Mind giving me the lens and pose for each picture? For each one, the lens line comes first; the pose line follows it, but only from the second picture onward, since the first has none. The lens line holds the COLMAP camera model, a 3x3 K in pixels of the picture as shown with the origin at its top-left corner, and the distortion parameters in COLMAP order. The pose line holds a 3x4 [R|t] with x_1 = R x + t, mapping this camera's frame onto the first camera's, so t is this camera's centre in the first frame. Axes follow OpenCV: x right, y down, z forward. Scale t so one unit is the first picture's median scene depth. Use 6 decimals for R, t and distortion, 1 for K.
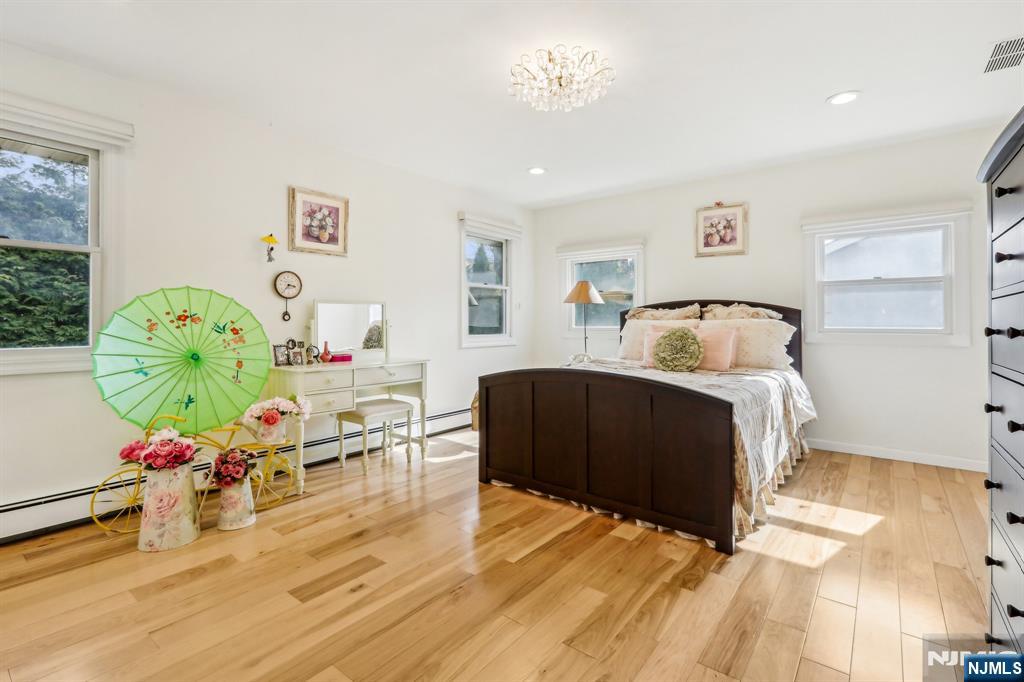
lens RADIAL K [[467.1, 0, 516.4], [0, 467.1, 321.0], [0, 0, 1]] dist [-0.001613, -0.000064]
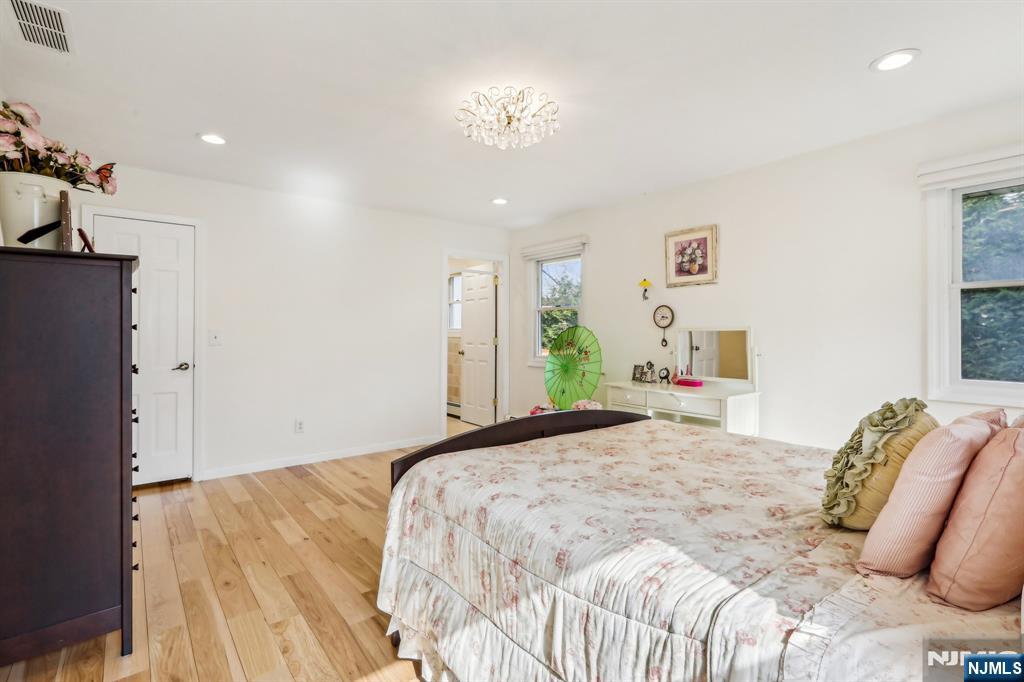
lens RADIAL K [[467.1, 0, 520.3], [0, 467.1, 339.2], [0, 0, 1]] dist [-0.001613, -0.000064]
pose [[-0.204866, 0.012848, -0.978706, 0.738292], [0.001218, 0.999916, 0.012871, -0.033336], [0.978789, 0.001445, -0.204865, 0.842757]]
